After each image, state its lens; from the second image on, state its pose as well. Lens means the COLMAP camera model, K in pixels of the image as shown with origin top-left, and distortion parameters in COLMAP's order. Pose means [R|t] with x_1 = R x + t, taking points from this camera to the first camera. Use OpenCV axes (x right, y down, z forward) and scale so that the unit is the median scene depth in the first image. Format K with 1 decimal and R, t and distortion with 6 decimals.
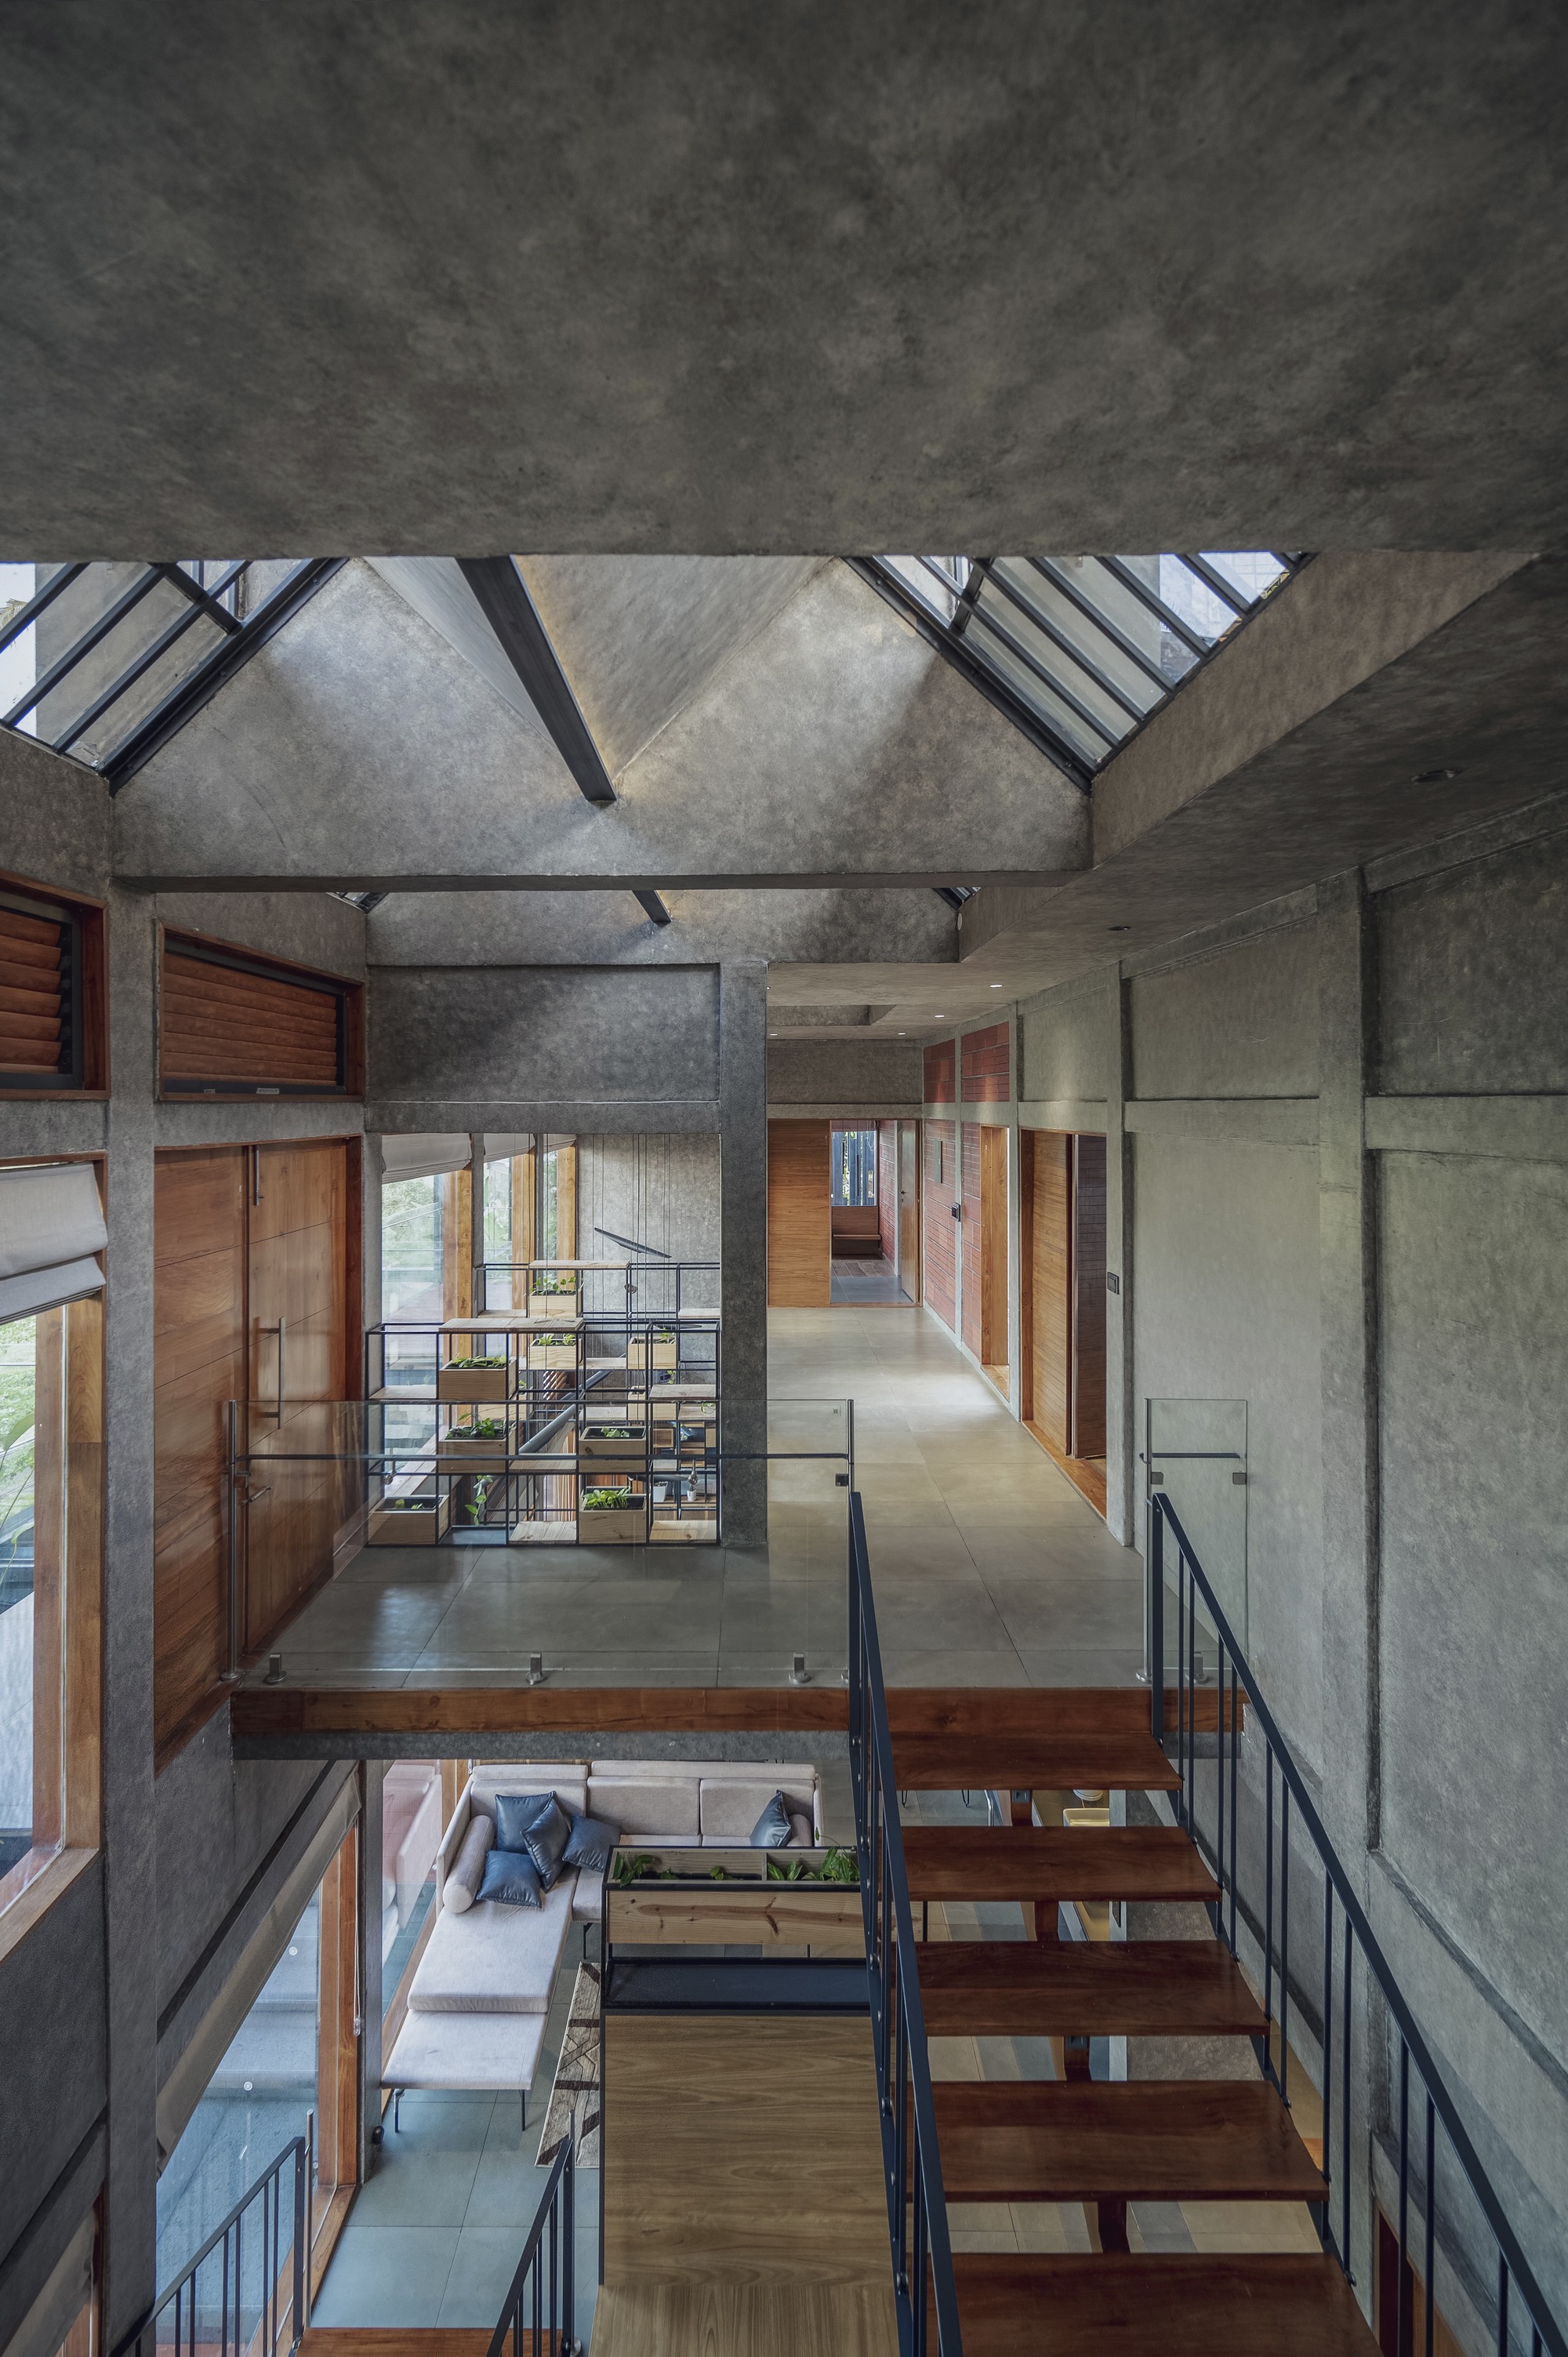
lens RADIAL K [[998.3, 0, 734.3], [0, 998.3, 1123.3], [0, 0, 1]] dist [0.004085, -0.000390]
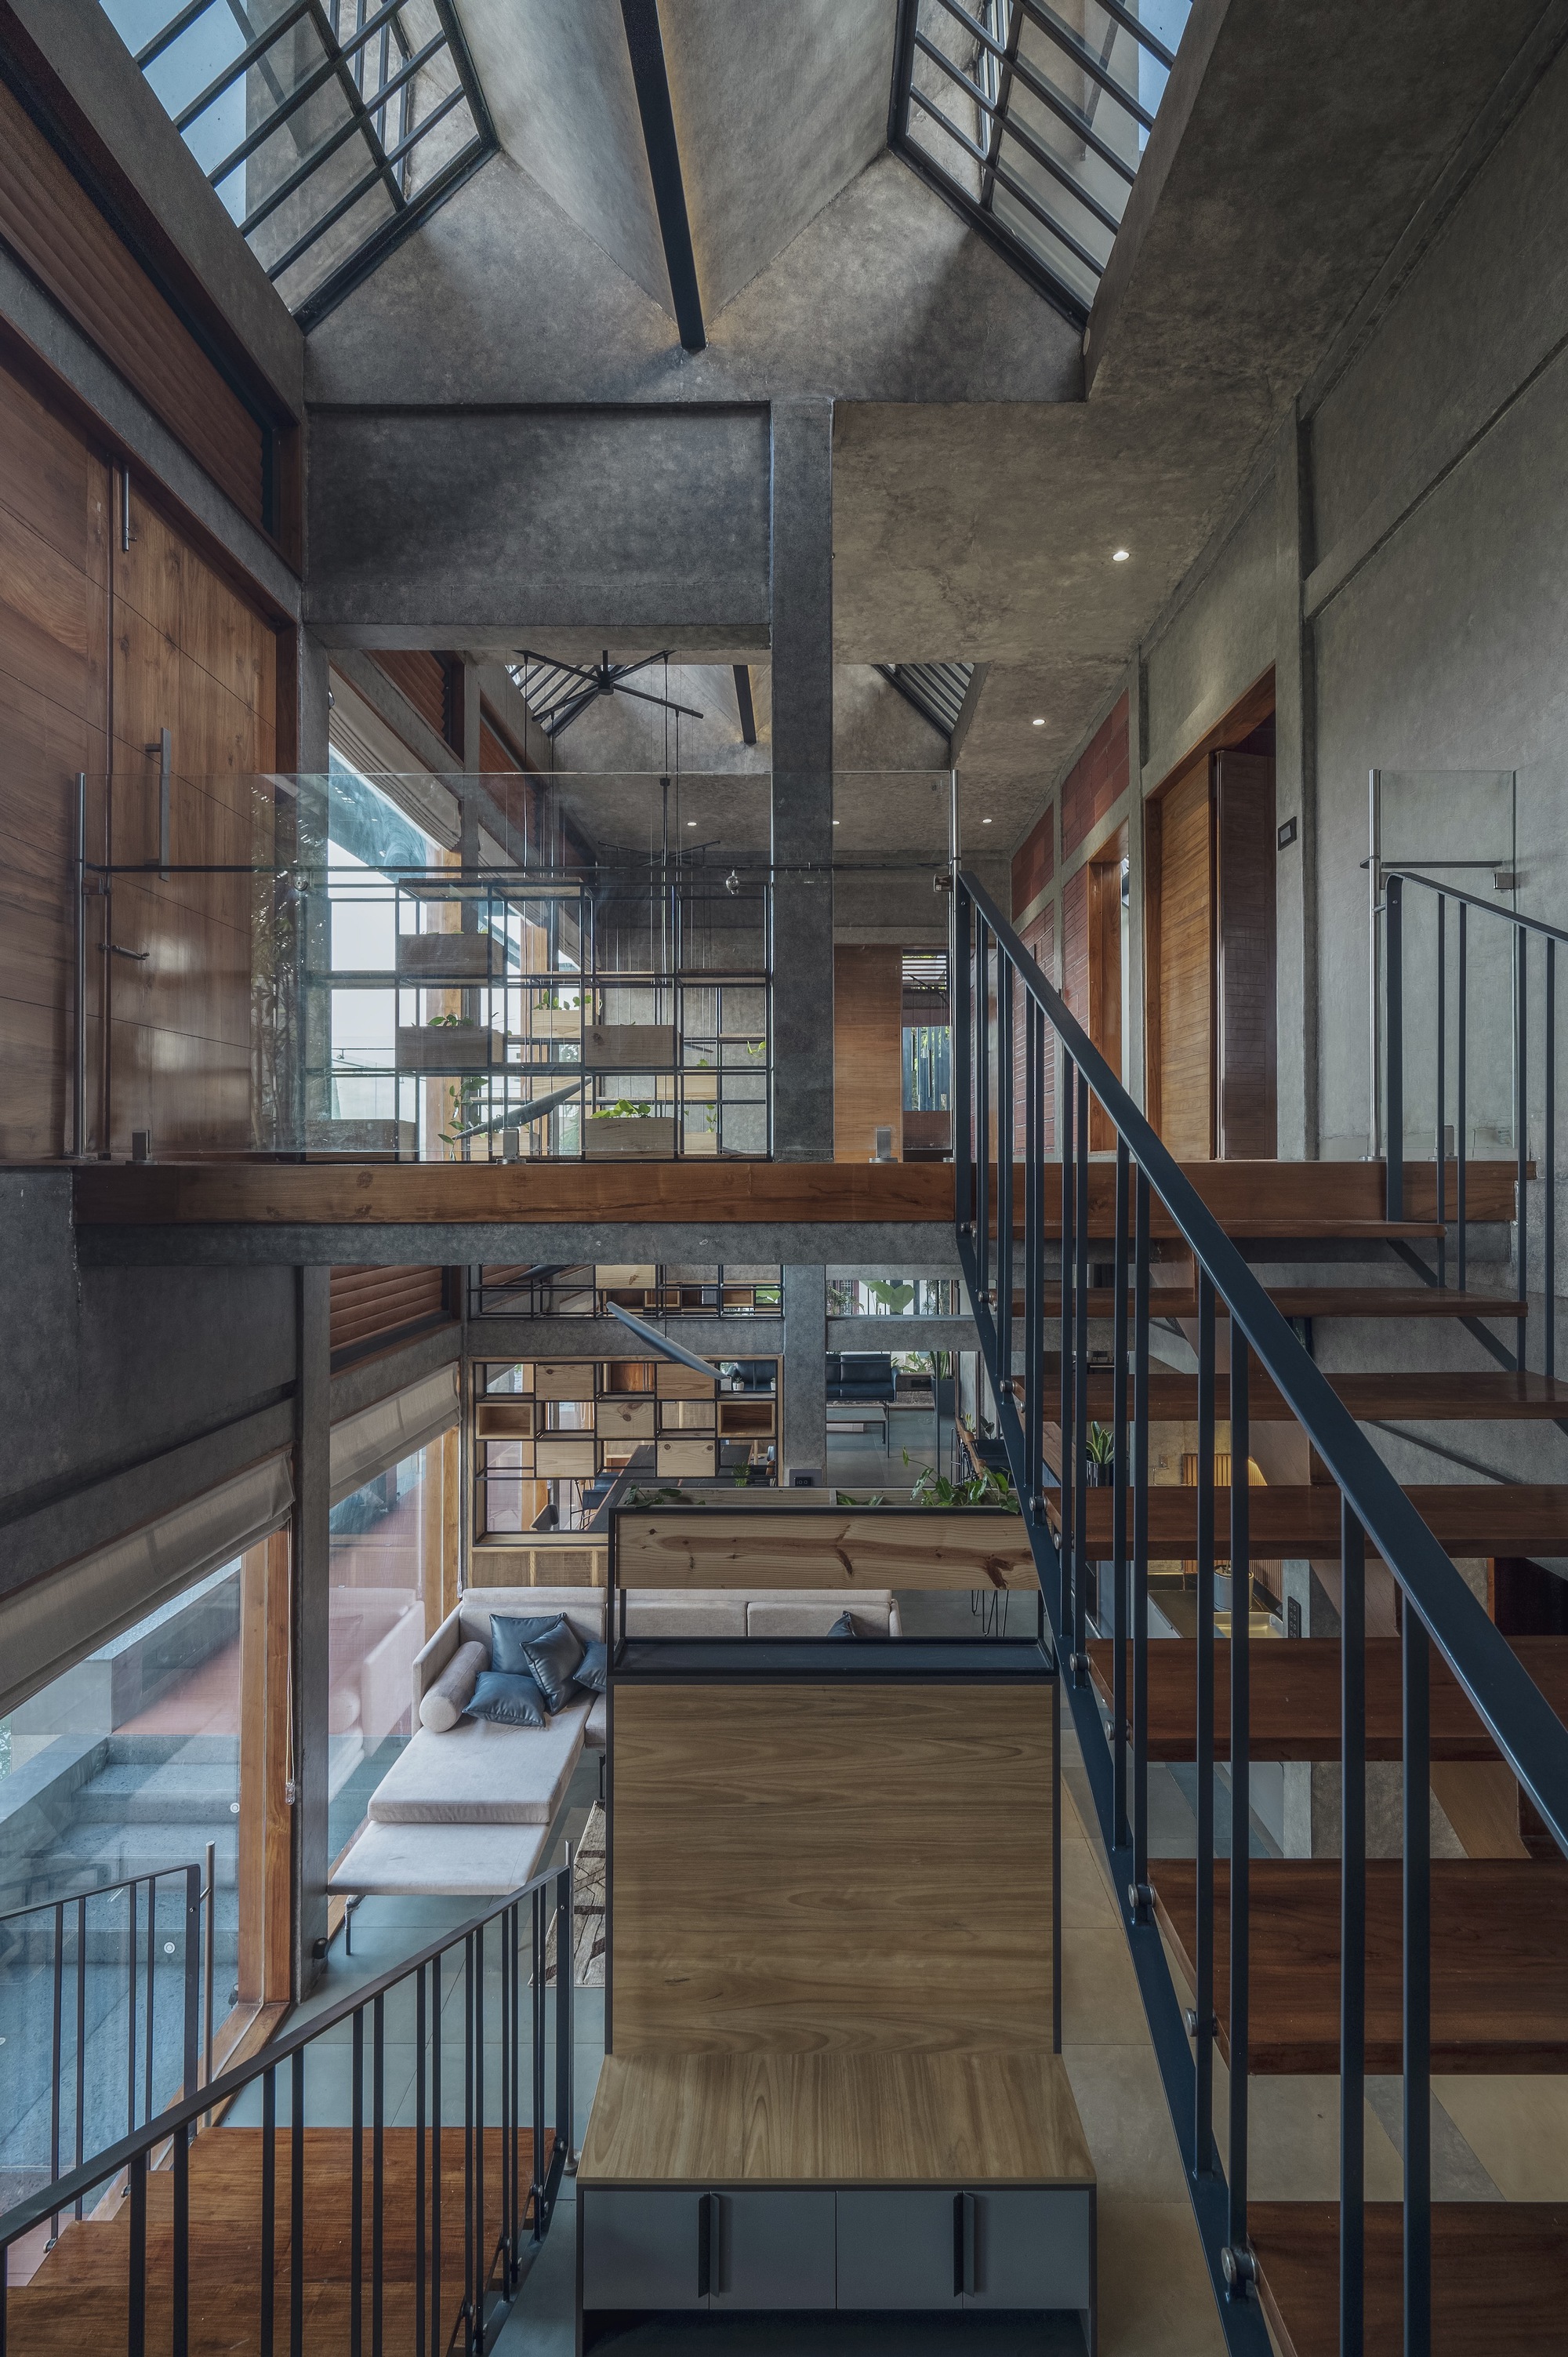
lens RADIAL K [[1087.1, 0, 791.6], [0, 1087.1, 1175.1], [0, 0, 1]] dist [-0.000021, 0.000208]
pose [[0.999993, -0.001872, 0.003288, -0.002101], [0.001887, 0.999988, -0.004593, 0.431303], [-0.003279, 0.004599, 0.999984, 0.176178]]
